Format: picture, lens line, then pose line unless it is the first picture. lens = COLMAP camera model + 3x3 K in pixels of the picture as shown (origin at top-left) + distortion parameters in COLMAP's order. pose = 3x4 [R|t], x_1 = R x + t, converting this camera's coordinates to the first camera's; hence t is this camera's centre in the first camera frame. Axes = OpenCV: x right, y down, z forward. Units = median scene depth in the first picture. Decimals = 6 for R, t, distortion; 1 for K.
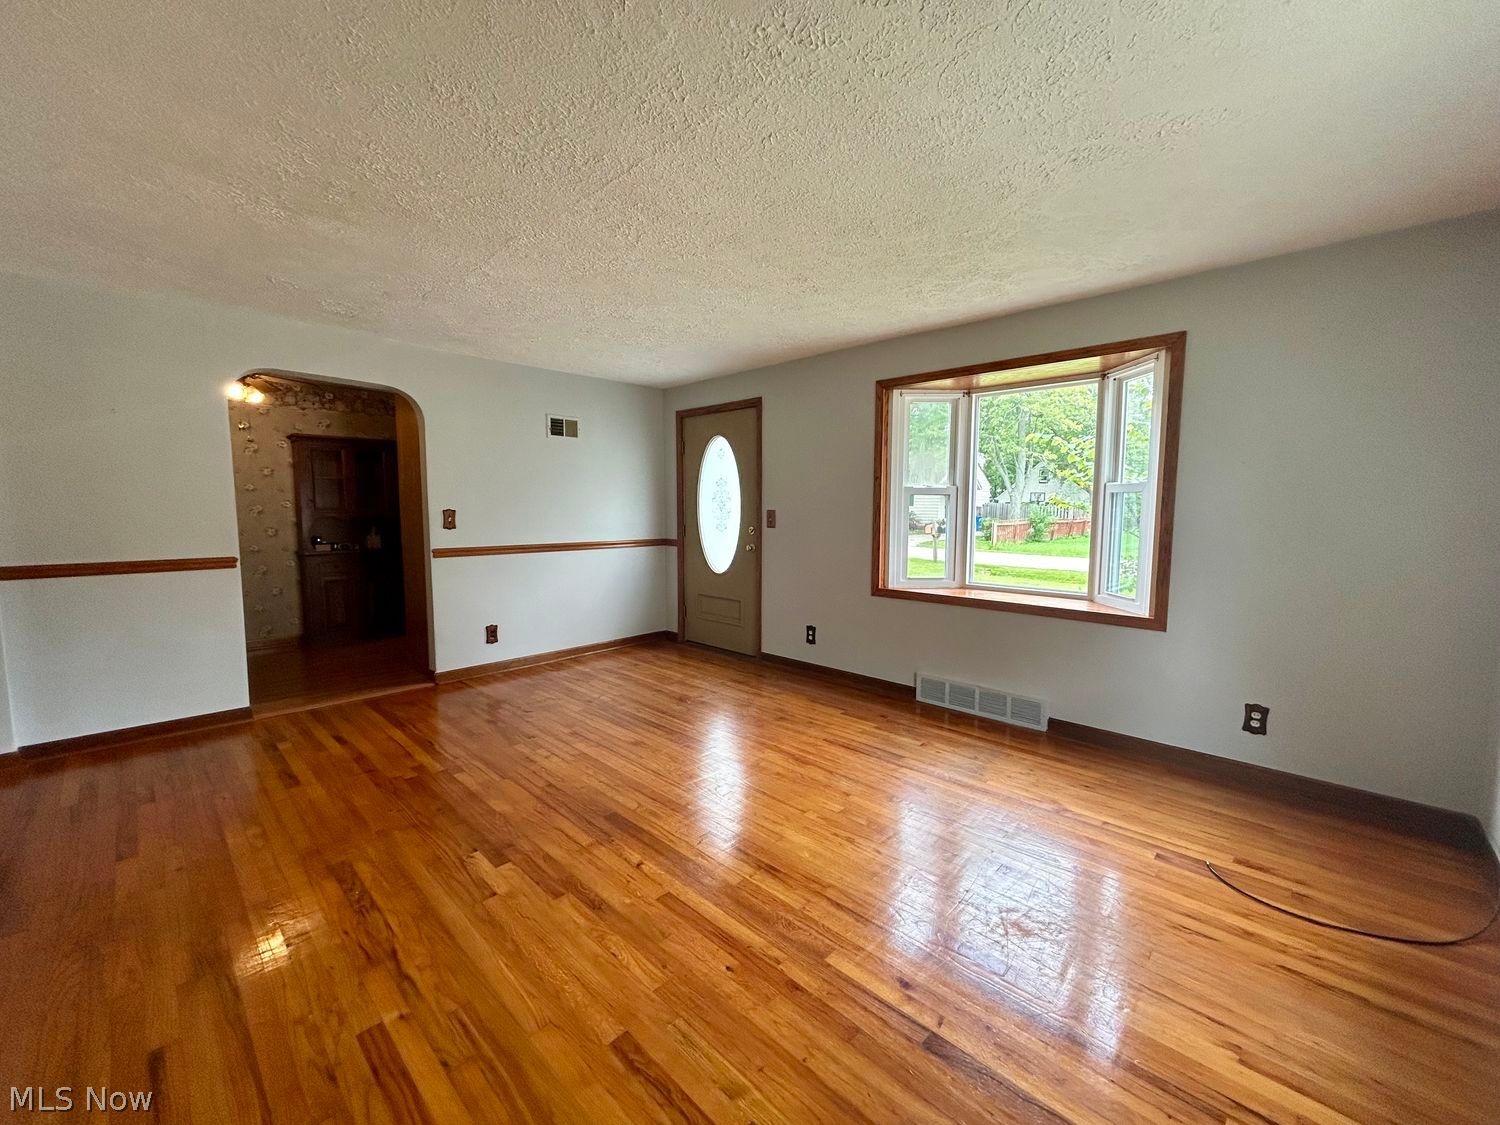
lens RADIAL K [[608.2, 0, 748.6], [0, 608.2, 564.8], [0, 0, 1]] dist [-0.001464, 0.000125]
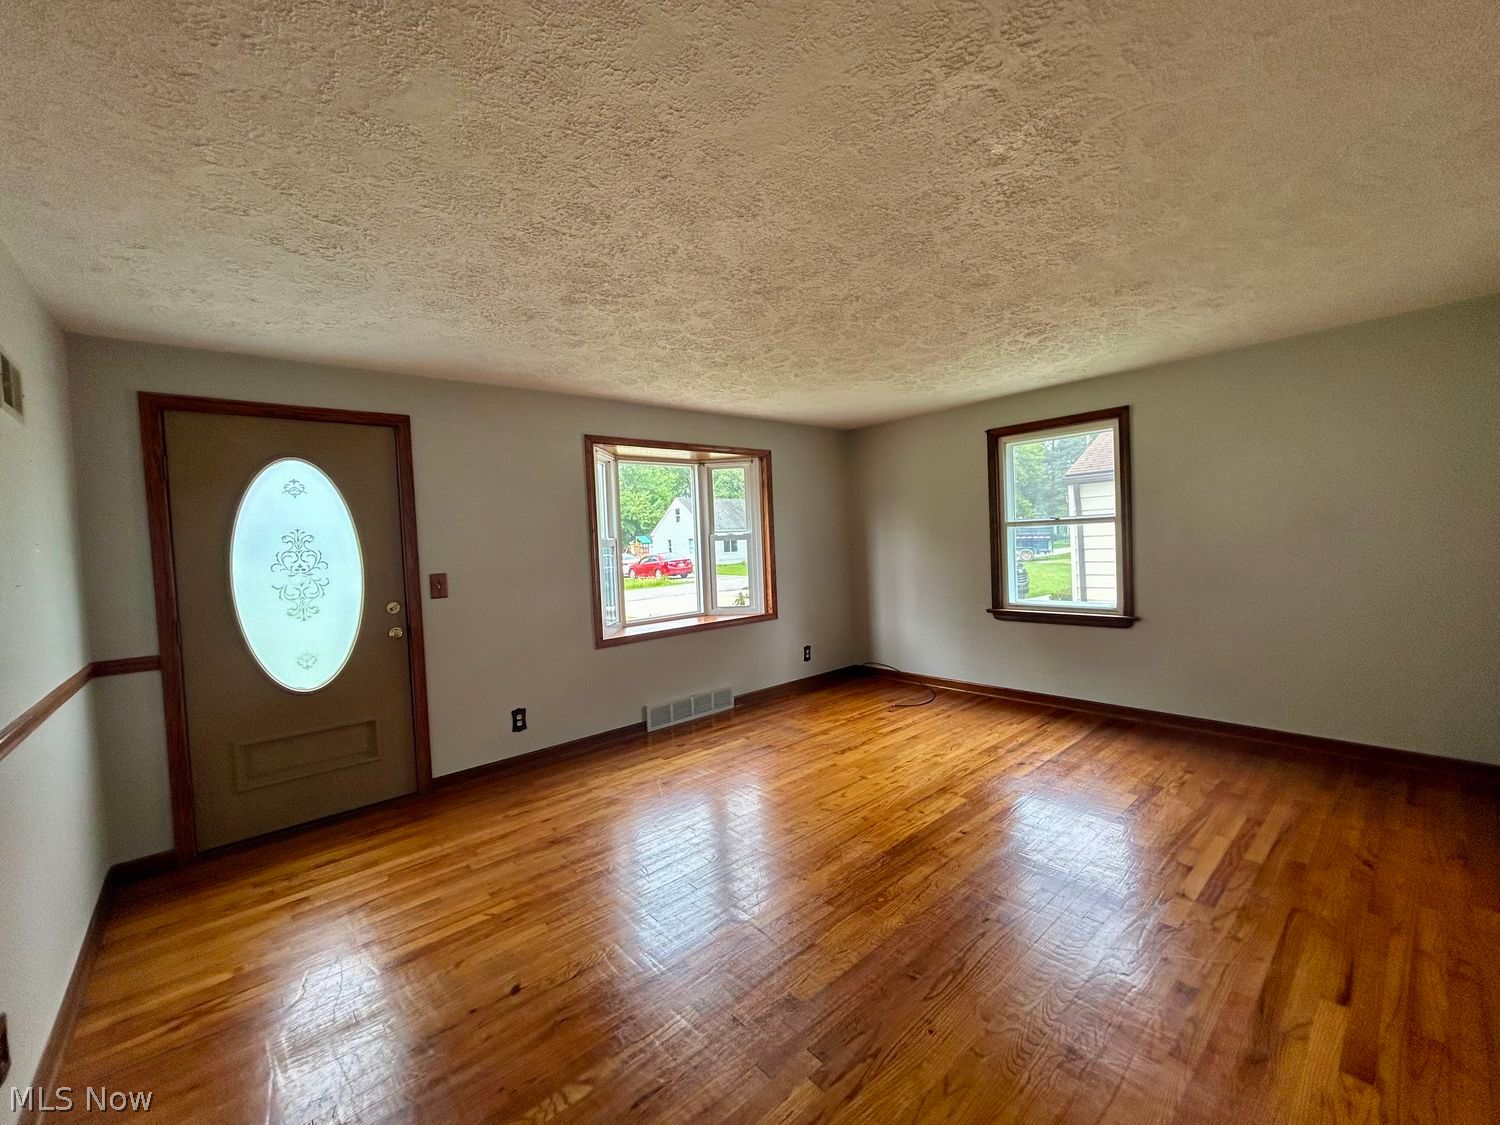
lens RADIAL K [[608.8, 0, 749.0], [0, 608.8, 558.5], [0, 0, 1]] dist [0.000108, 0.002281]
pose [[0.079833, -0.034666, 0.996205, -0.897451], [0.146324, 0.988977, 0.022689, -0.096593], [-0.986010, 0.143957, 0.084025, 0.778182]]
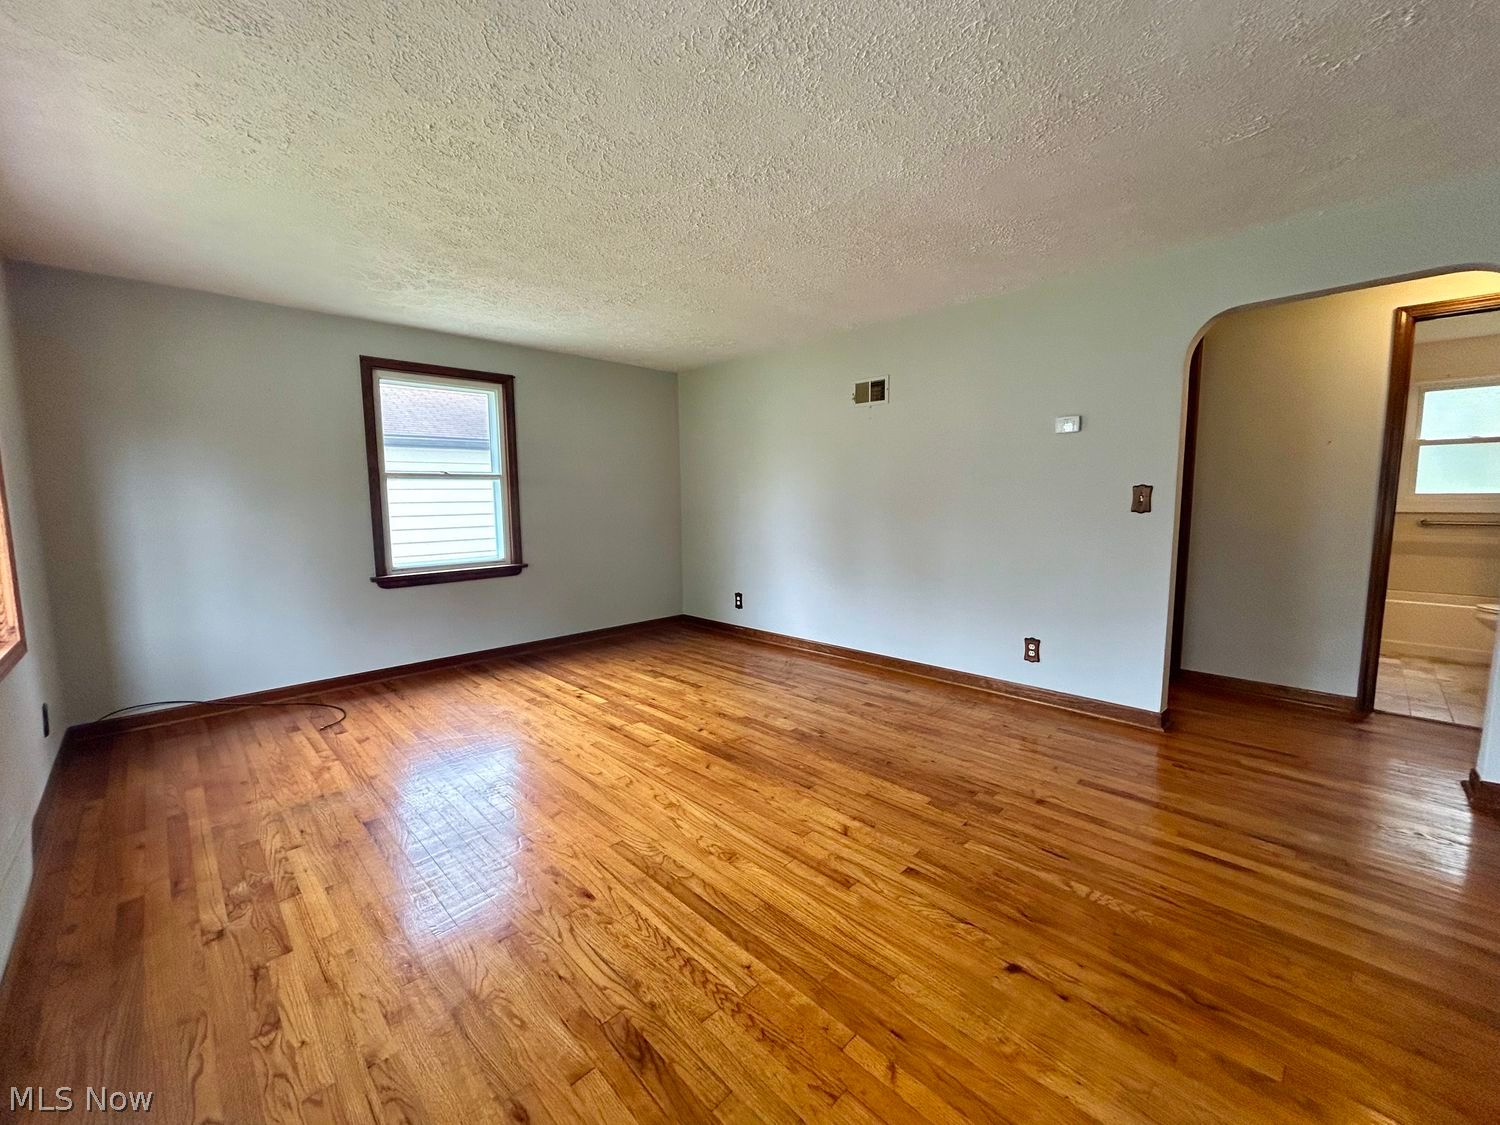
lens RADIAL K [[602.6, 0, 752.0], [0, 602.6, 560.2], [0, 0, 1]] dist [-0.001096, 0.000392]
pose [[-0.999766, 0.007505, 0.020279, -0.209718], [0.011546, 0.978234, 0.207184, -0.129879], [-0.018283, 0.207370, -0.978092, 1.458115]]
